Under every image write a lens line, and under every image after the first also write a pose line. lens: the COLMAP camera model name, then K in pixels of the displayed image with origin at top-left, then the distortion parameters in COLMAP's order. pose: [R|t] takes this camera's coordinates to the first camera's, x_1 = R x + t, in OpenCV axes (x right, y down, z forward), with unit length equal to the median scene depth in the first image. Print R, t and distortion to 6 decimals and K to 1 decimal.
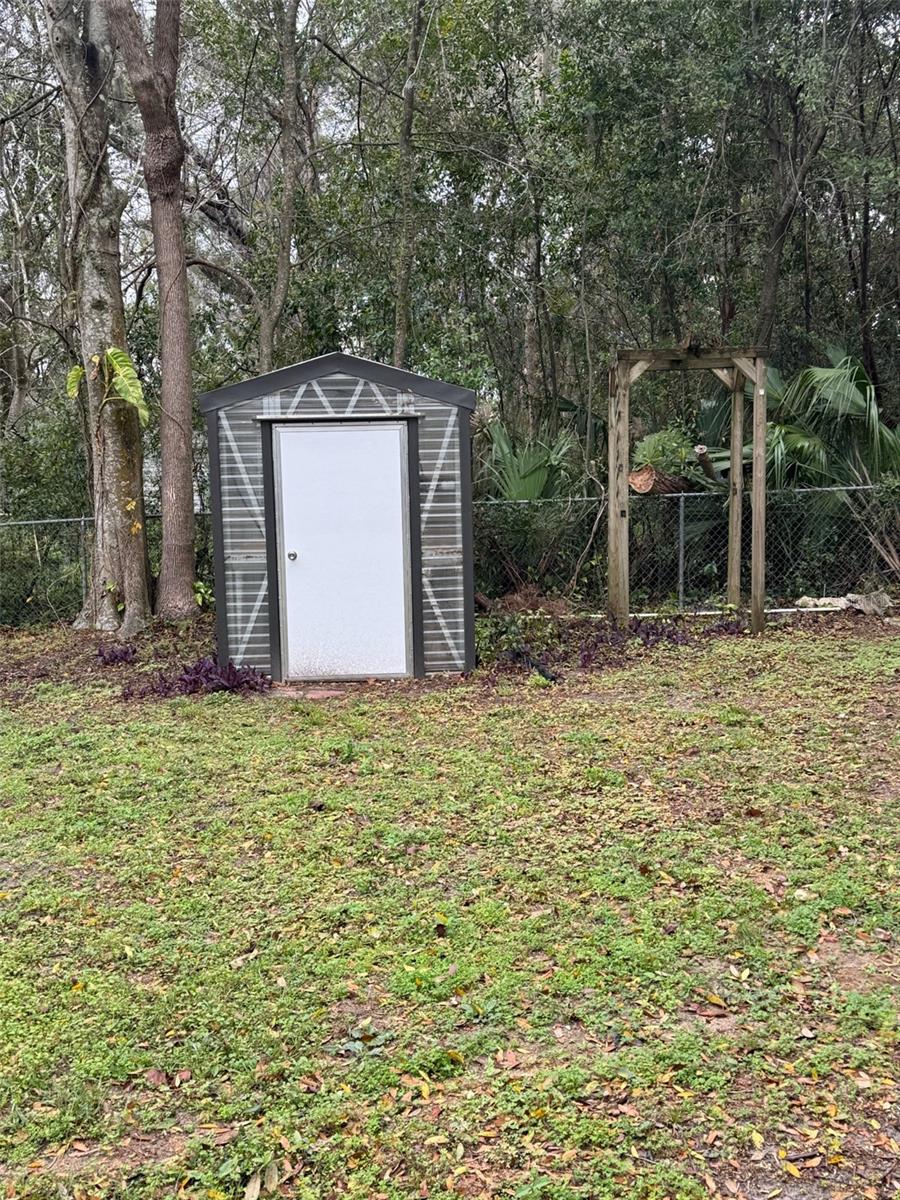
lens RADIAL K [[1361.6, 0, 450.0], [0, 1361.6, 600.0], [0, 0, 1]] dist [-0.016470, -0.008669]
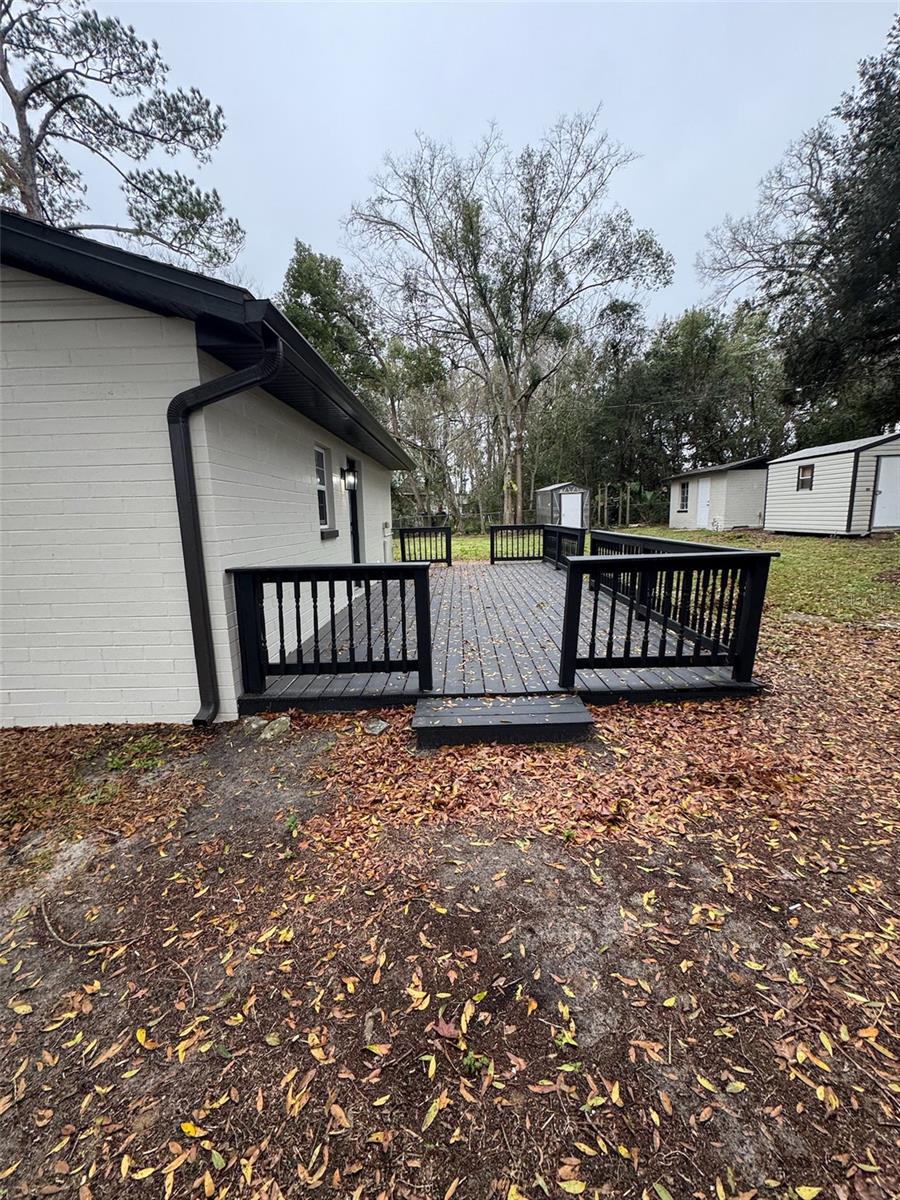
lens RADIAL K [[476.3, 0, 450.0], [0, 476.3, 600.0], [0, 0, 1]] dist [0.000604, 0.000325]
pose [[0.999408, -0.015870, 0.030527, -0.562046], [0.013056, 0.995831, 0.090274, 0.125756], [-0.031832, -0.089822, 0.995449, -0.999313]]
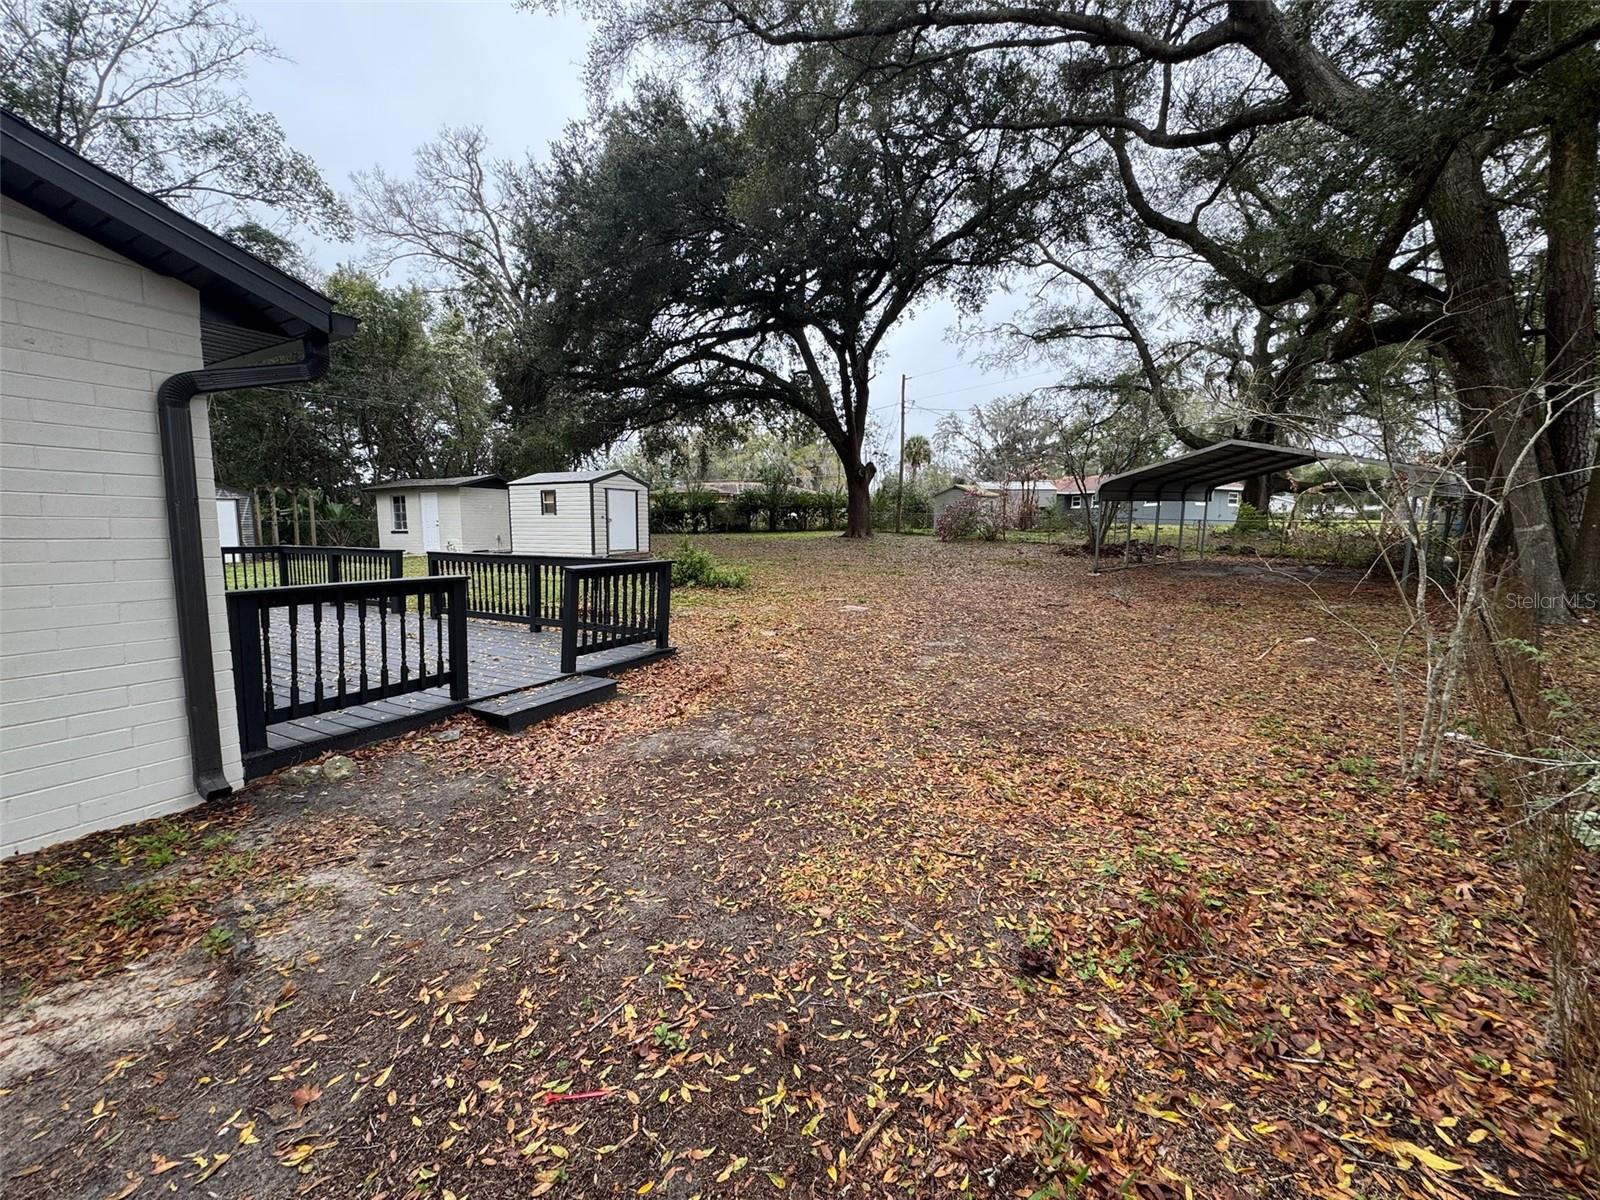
lens RADIAL K [[636.1, 0, 800.0], [0, 636.1, 600.0], [0, 0, 1]] dist [-0.000142, 0.000125]
pose [[0.429248, -0.082239, 0.899435, -0.815394], [0.067300, 0.995990, 0.058949, 0.134743], [-0.900676, 0.035228, 0.433061, -1.074547]]
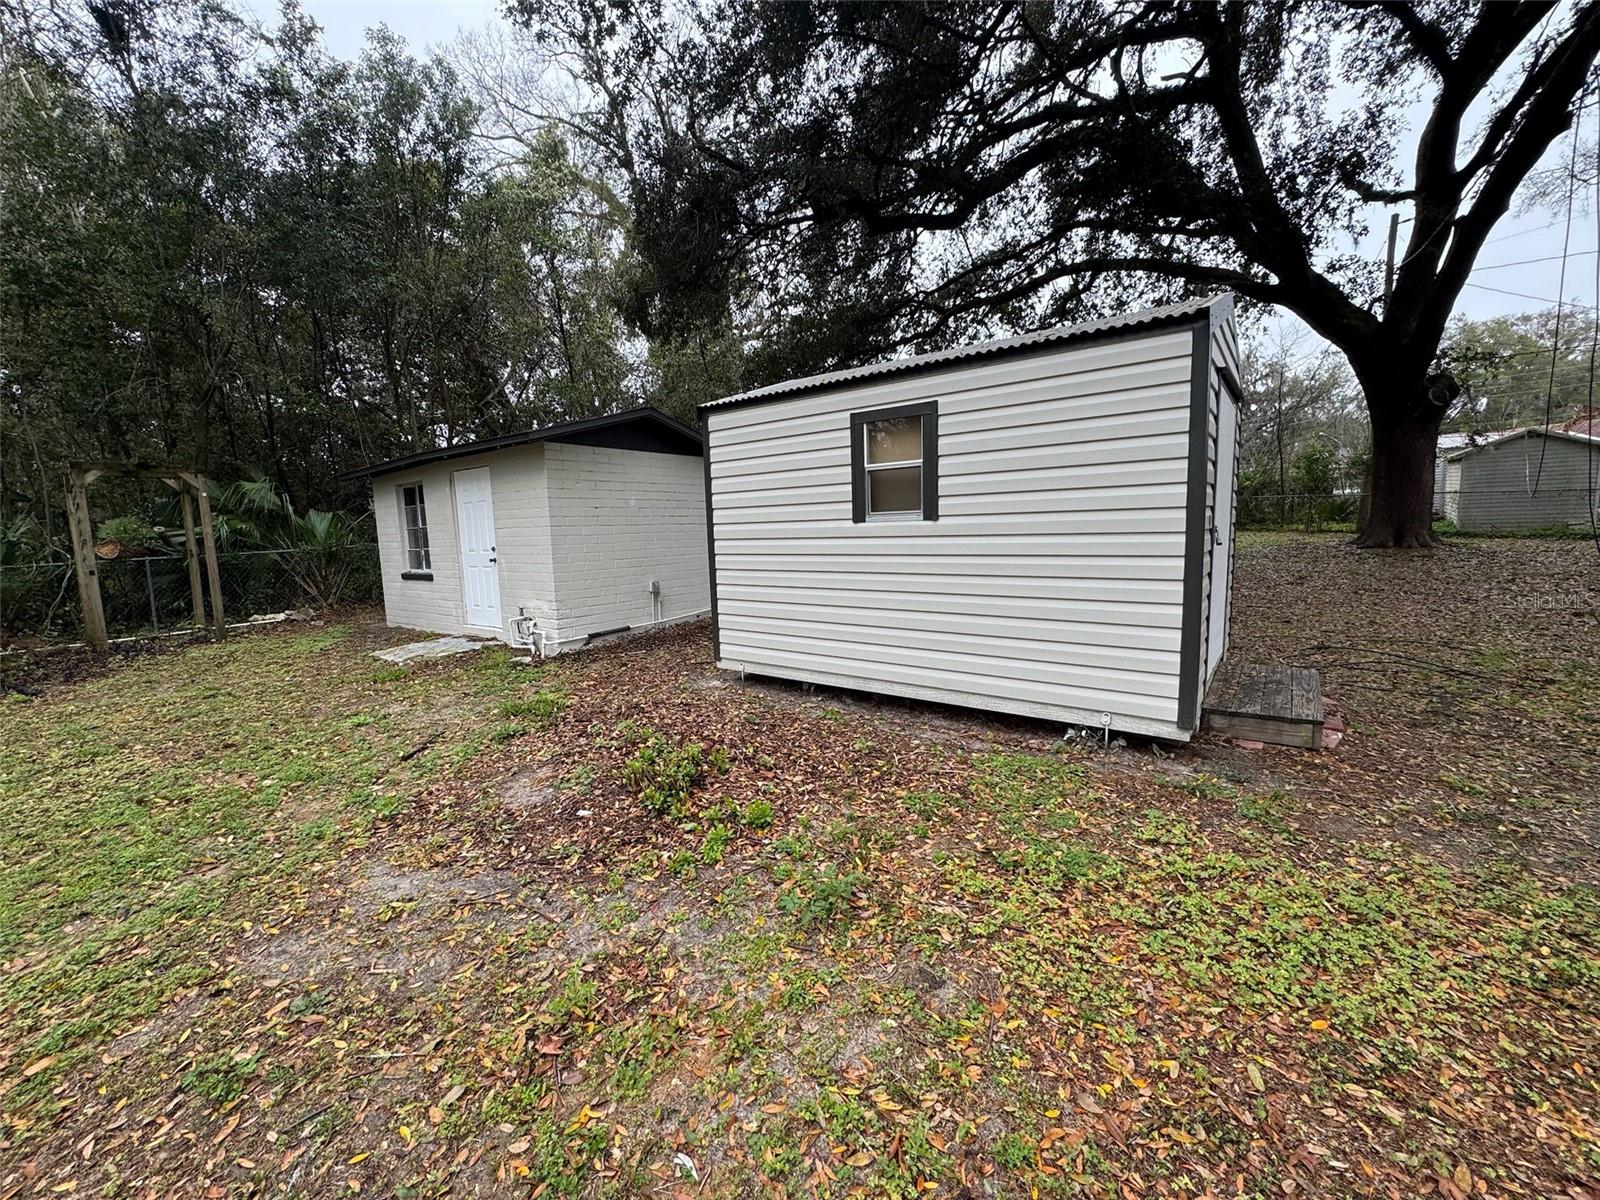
lens RADIAL K [[635.0, 0, 800.0], [0, 635.0, 600.0], [0, 0, 1]] dist [0.000604, 0.000325]
pose [[0.570659, -0.087705, 0.816490, 0.001012], [0.088175, 0.995076, 0.045261, 0.003816], [-0.816440, 0.046165, 0.575582, -0.034684]]
